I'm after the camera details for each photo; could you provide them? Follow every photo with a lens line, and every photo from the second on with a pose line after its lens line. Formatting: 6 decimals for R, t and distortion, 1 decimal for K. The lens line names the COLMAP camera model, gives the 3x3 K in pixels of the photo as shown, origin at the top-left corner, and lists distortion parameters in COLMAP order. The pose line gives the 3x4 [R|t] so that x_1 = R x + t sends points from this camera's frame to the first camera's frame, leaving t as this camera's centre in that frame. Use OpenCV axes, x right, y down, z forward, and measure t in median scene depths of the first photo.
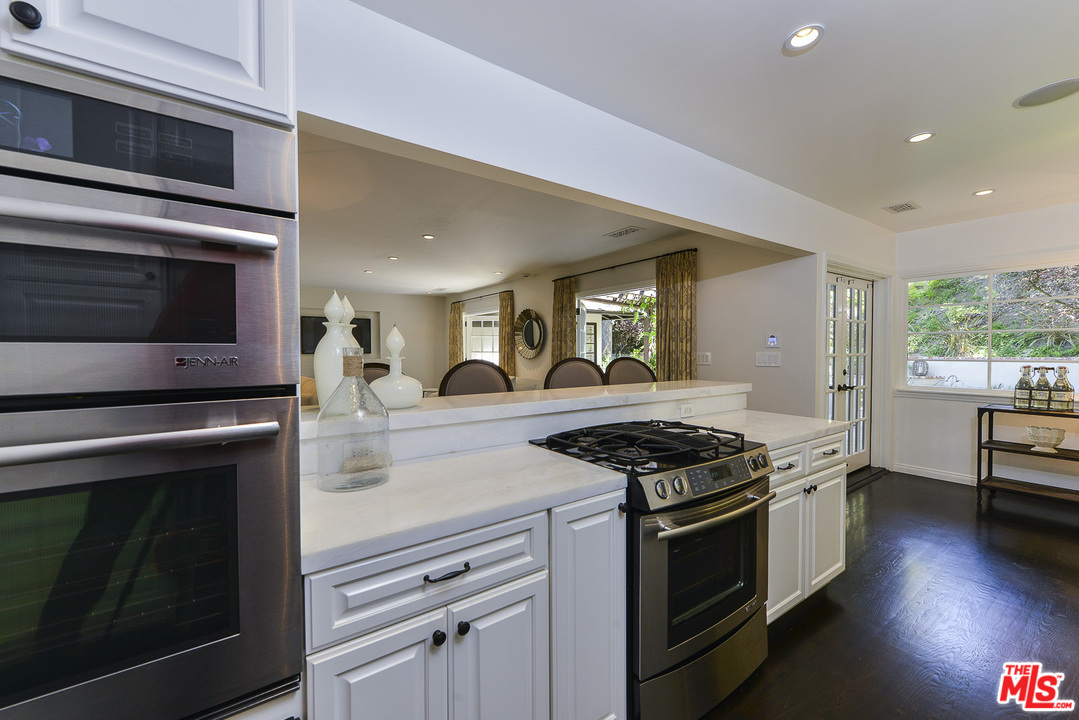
lens RADIAL K [[425.1, 0, 537.7], [0, 425.1, 357.2], [0, 0, 1]] dist [0.000391, 0.000030]
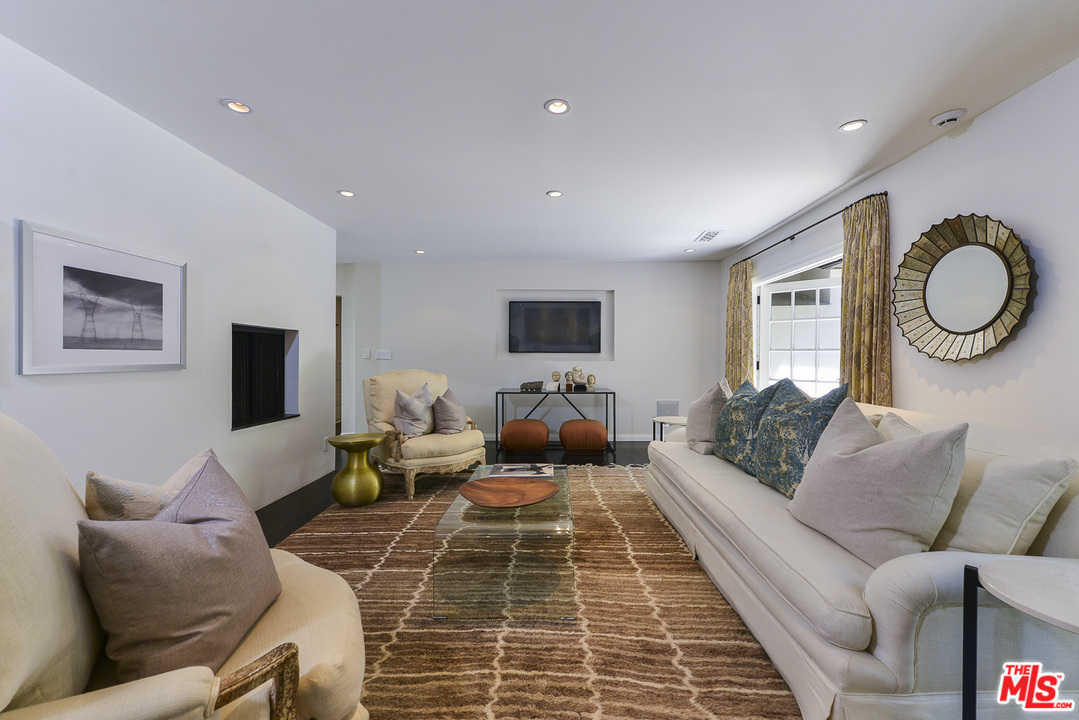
lens RADIAL K [[440.6, 0, 543.5], [0, 440.6, 359.1], [0, 0, 1]] dist [0.001942, 0.000181]
pose [[0.810648, 0.006289, -0.585499, -0.073692], [-0.016883, 0.999778, -0.012637, 0.011647], [0.585290, 0.020129, 0.810574, 0.460651]]
